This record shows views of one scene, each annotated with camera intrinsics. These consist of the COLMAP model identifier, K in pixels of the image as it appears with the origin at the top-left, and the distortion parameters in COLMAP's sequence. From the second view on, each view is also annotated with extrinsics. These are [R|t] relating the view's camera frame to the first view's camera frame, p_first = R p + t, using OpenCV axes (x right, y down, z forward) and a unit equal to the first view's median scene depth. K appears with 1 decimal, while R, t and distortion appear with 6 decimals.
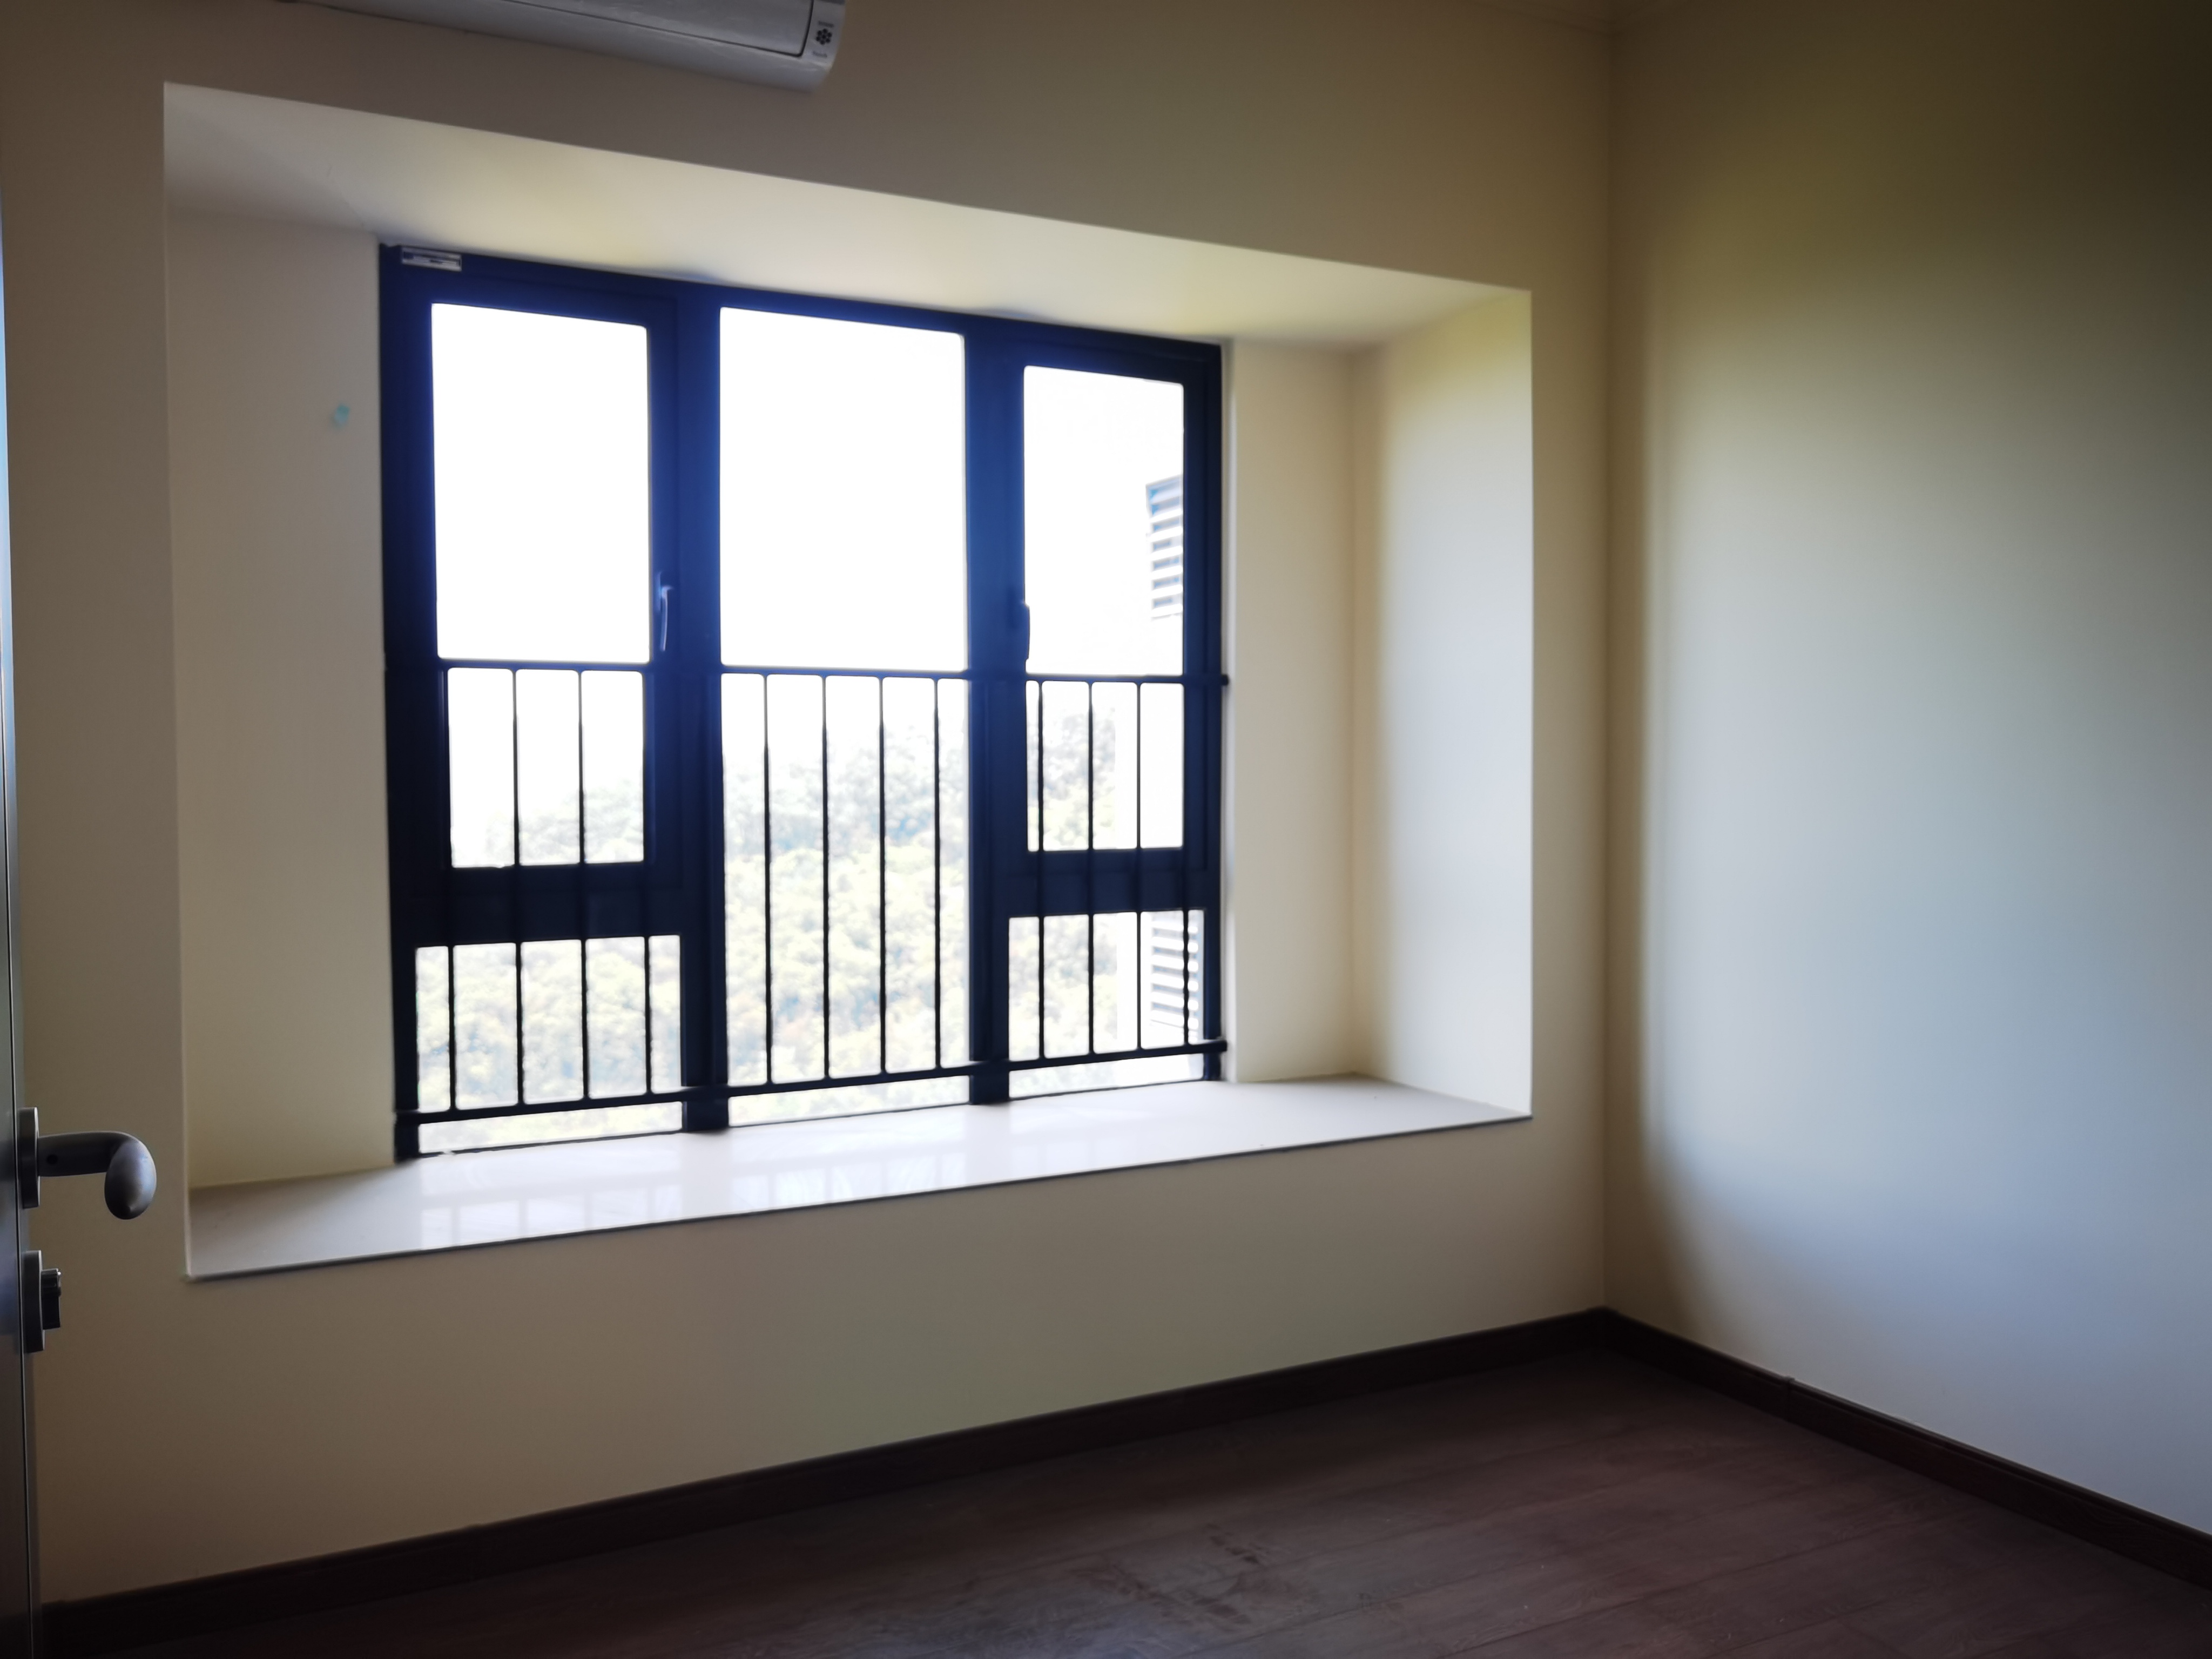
lens RADIAL K [[1860.5, 0, 1106.0], [0, 1860.5, 829.5], [0, 0, 1]] dist [-0.006573, -0.001453]
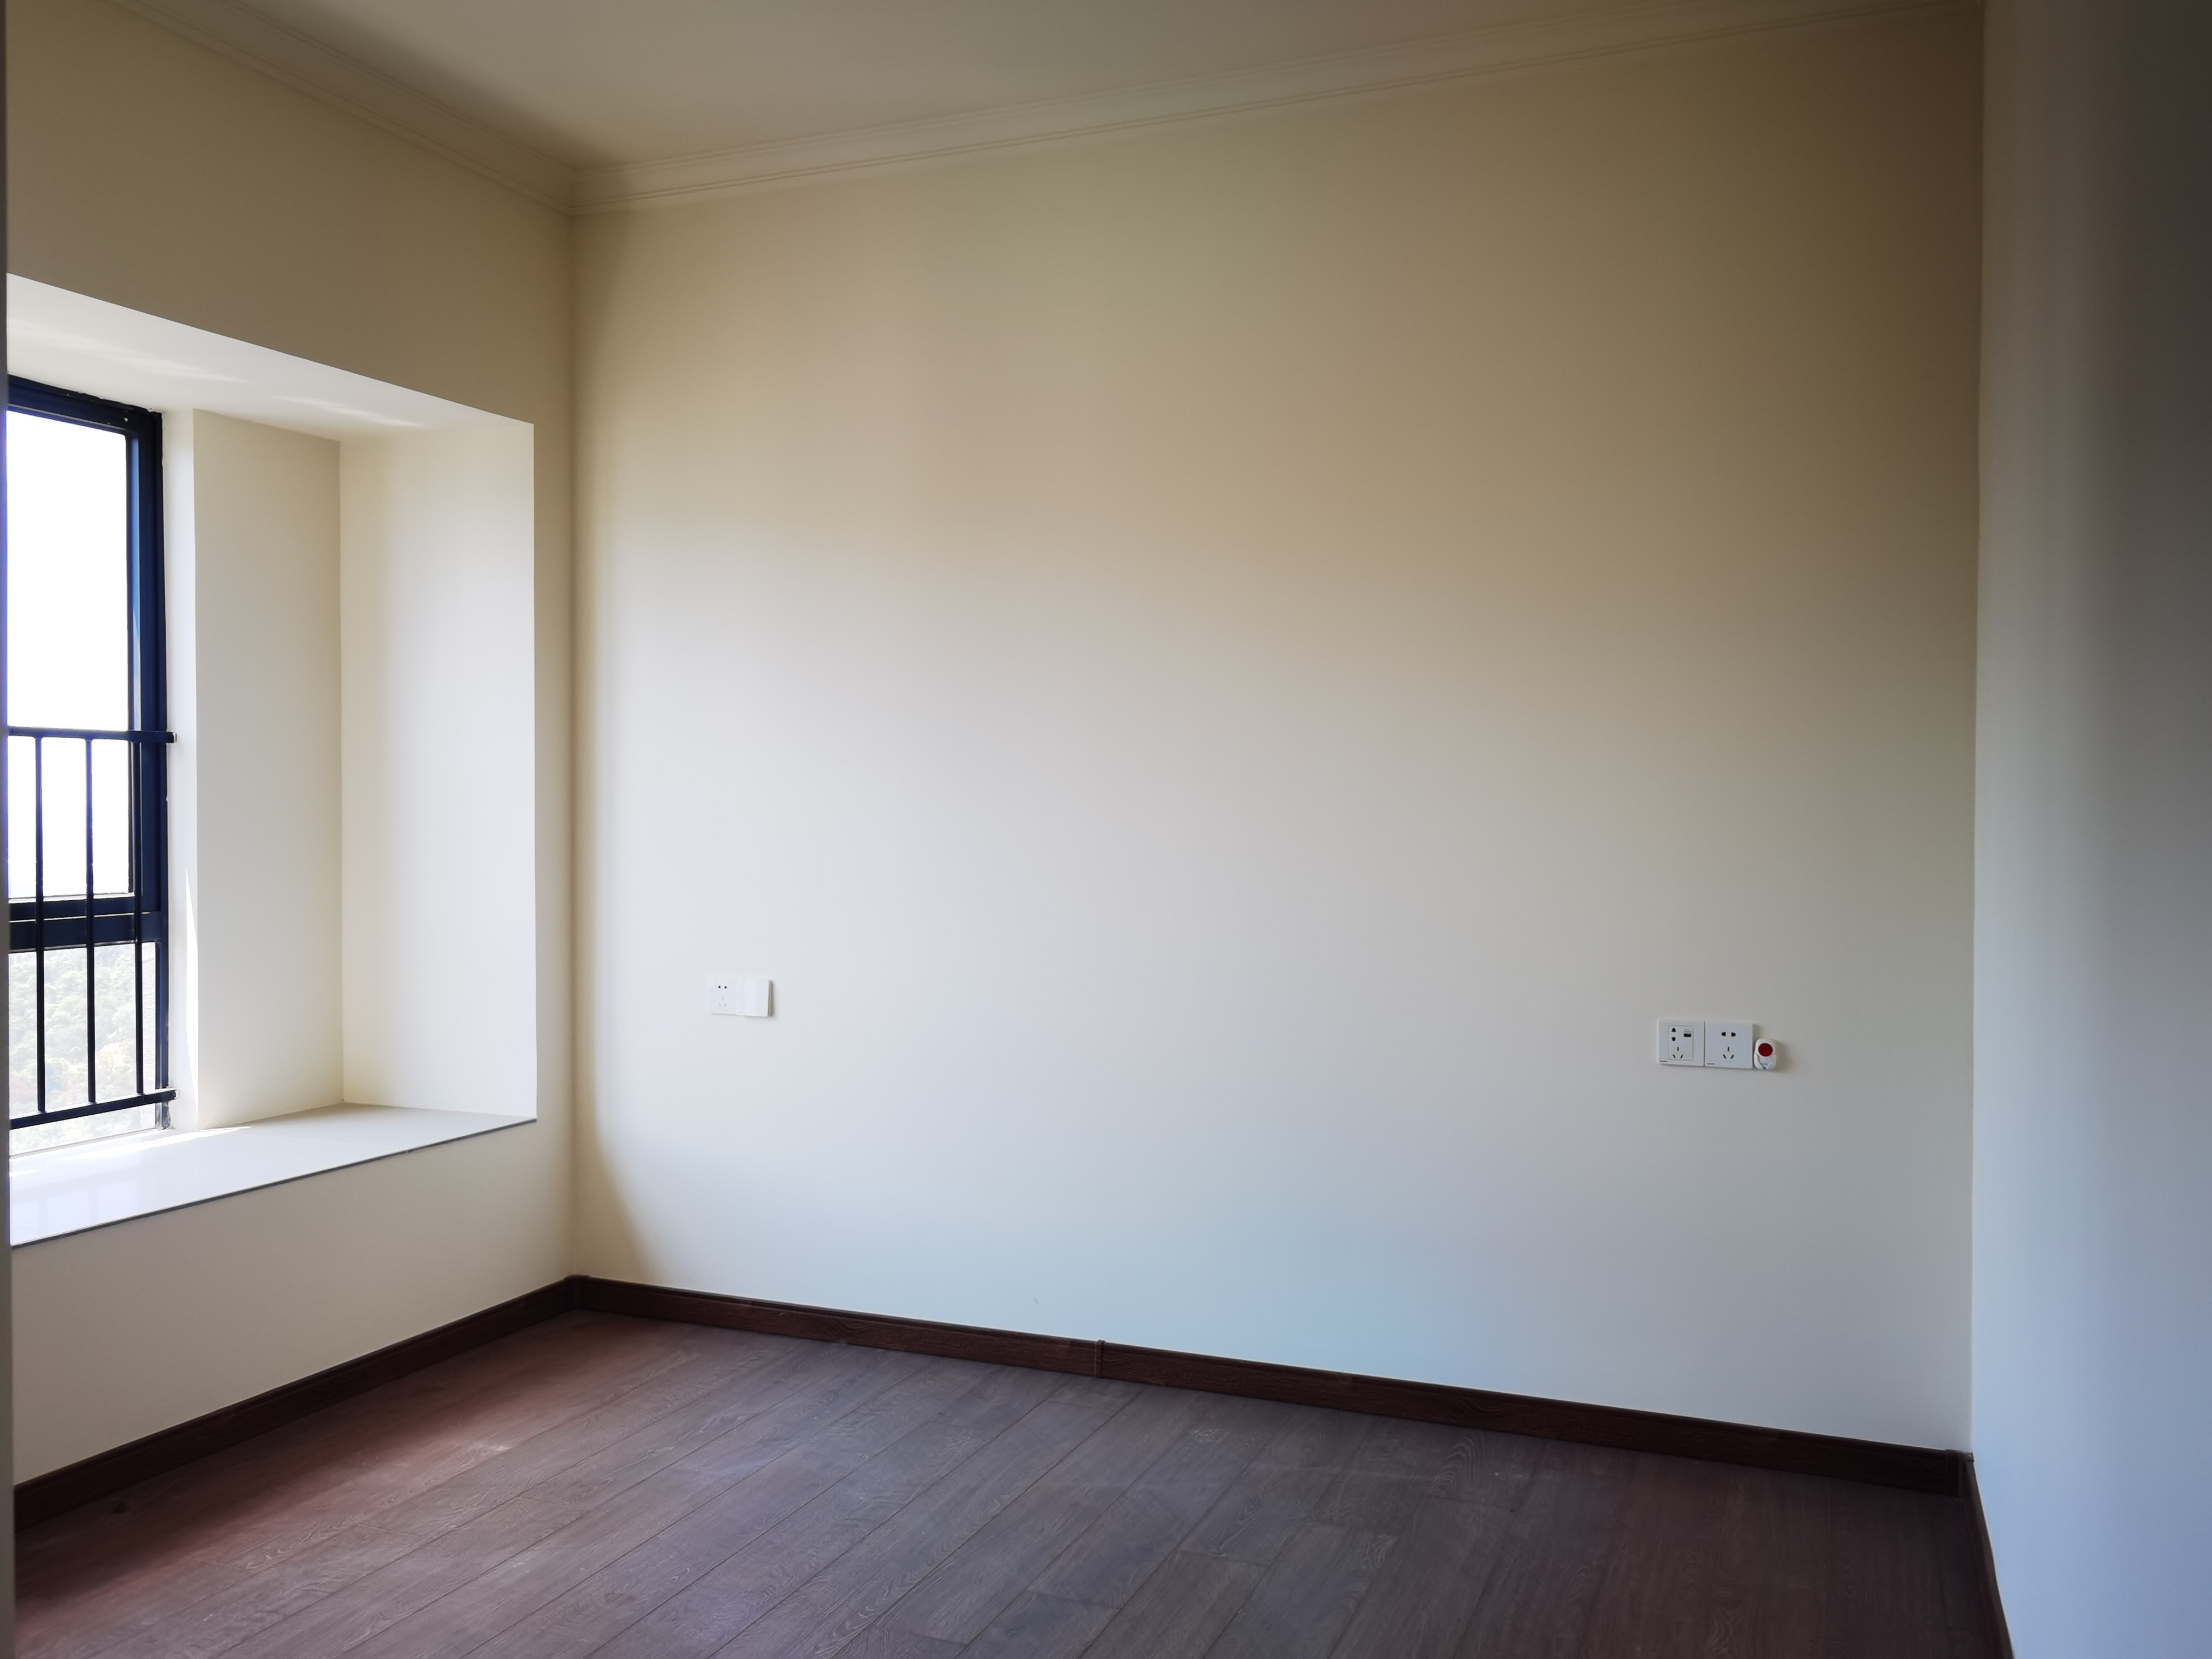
lens RADIAL K [[1860.5, 0, 1106.0], [0, 1860.5, 829.5], [0, 0, 1]] dist [-0.006573, -0.001453]
pose [[0.763906, -0.008029, 0.645277, -0.213658], [0.027356, 0.999427, -0.019950, 0.005342], [-0.644747, 0.032892, 0.763688, -0.119459]]
